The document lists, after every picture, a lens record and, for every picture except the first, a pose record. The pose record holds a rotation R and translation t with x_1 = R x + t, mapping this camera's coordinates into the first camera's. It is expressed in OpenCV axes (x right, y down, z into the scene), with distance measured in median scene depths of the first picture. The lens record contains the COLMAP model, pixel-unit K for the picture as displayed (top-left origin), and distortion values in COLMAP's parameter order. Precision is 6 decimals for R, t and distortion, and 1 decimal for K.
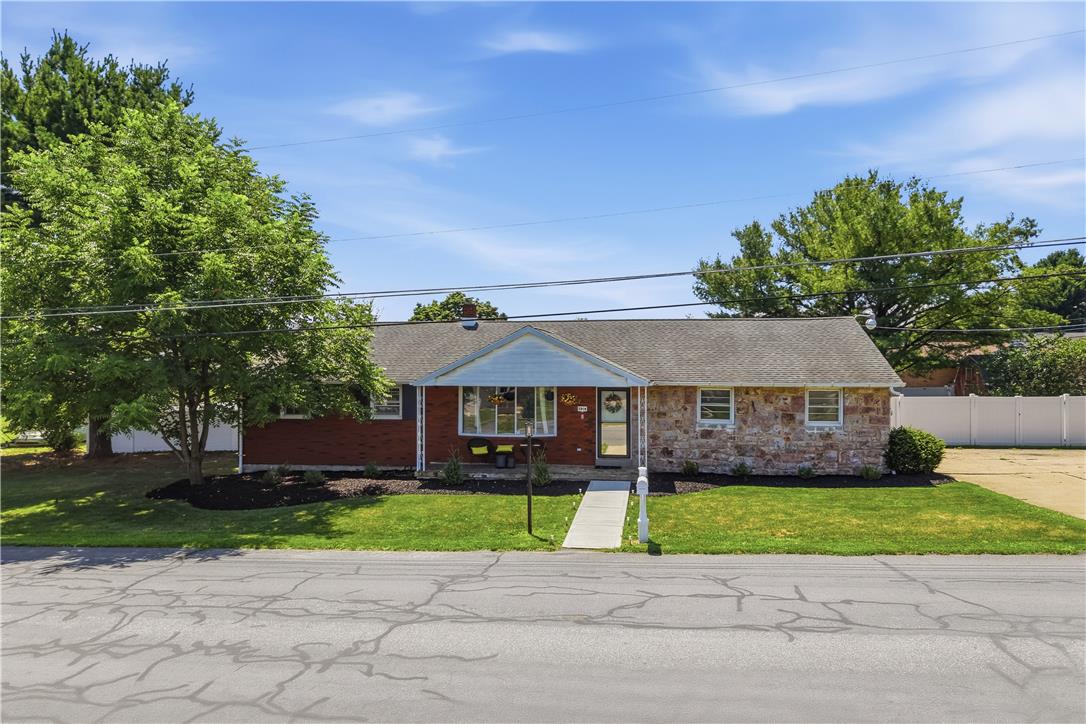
lens RADIAL K [[726.7, 0, 539.4], [0, 726.7, 356.7], [0, 0, 1]] dist [0.055565, -0.057242]
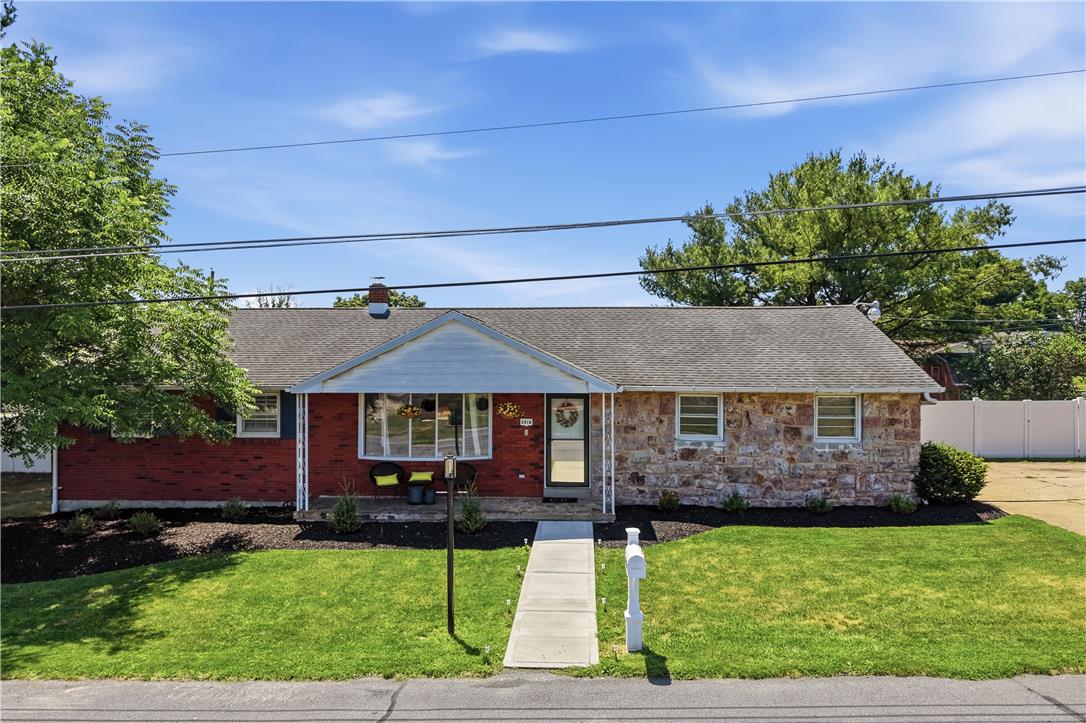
lens RADIAL K [[720.1, 0, 542.7], [0, 720.1, 356.3], [0, 0, 1]] dist [0.041499, -0.009095]
pose [[0.995051, 0.001219, 0.099356, 0.002191], [-0.001348, 0.999998, 0.001227, 0.002716], [-0.099354, -0.001355, 0.995051, 0.266067]]
